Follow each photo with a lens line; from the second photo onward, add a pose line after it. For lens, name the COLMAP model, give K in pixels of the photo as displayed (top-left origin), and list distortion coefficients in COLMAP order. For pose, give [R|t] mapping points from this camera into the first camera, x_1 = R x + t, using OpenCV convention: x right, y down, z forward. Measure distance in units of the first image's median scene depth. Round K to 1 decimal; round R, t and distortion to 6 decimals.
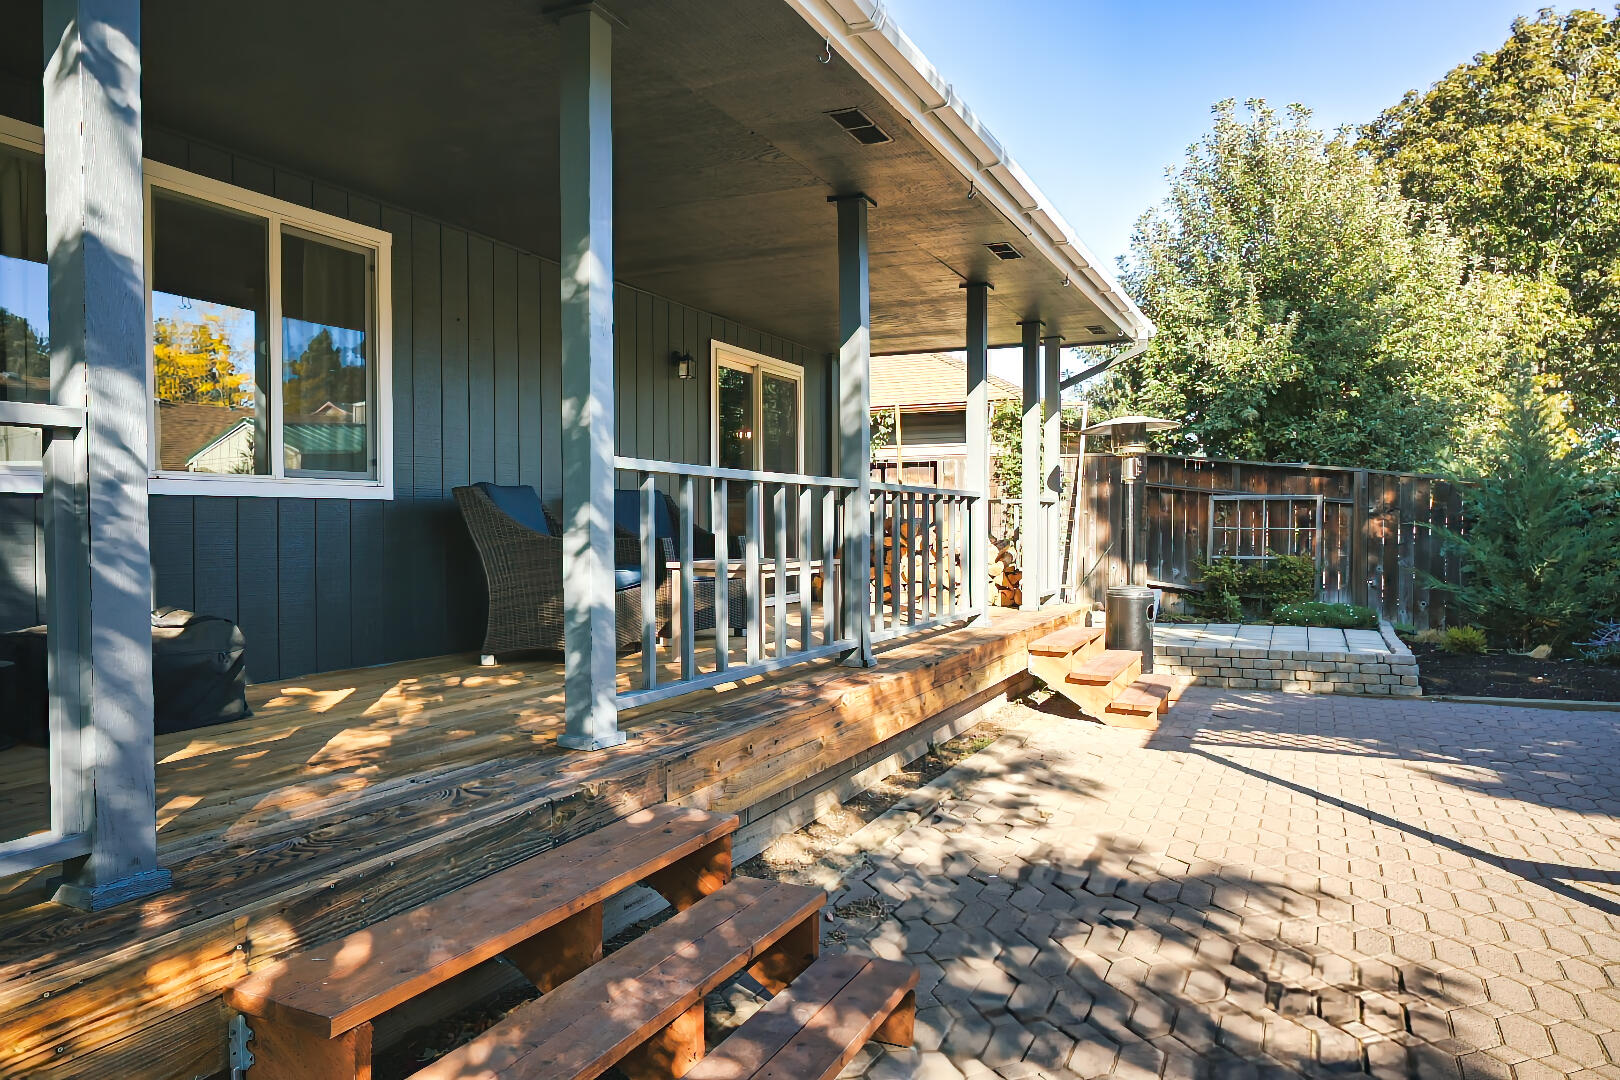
lens RADIAL K [[1098.4, 0, 810.0], [0, 1098.4, 540.0], [0, 0, 1]] dist [0.001339, -0.000080]
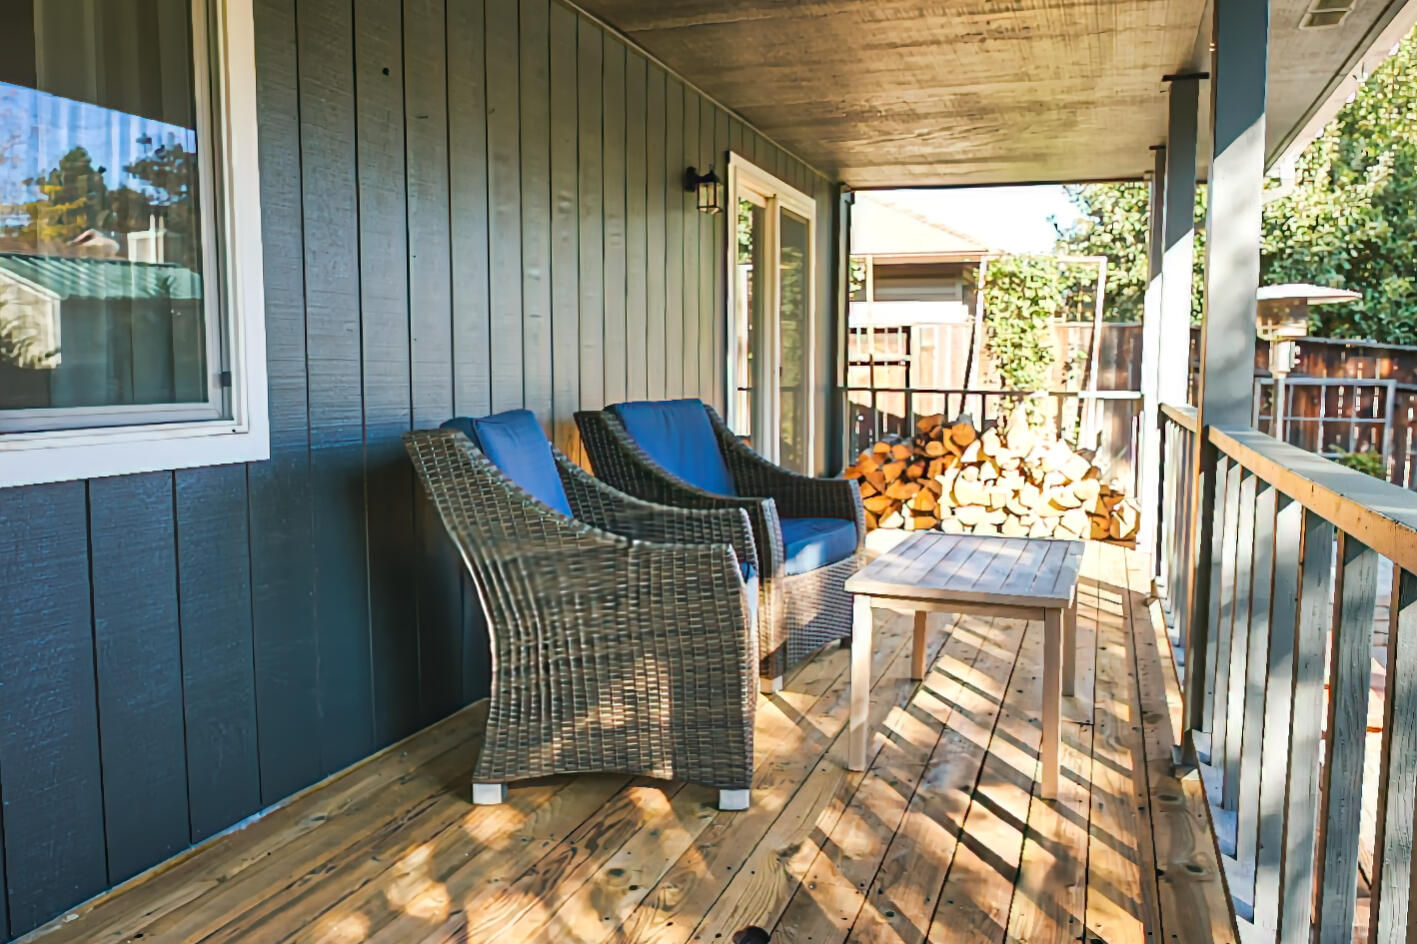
lens RADIAL K [[987.9, 0, 709.0], [0, 987.9, 454.4], [0, 0, 1]] dist [-0.004209, -0.001053]
pose [[0.989349, -0.003943, 0.145511, -0.176744], [-0.008823, 0.996171, 0.086979, -0.052382], [-0.145296, -0.087336, 0.985526, 0.389050]]
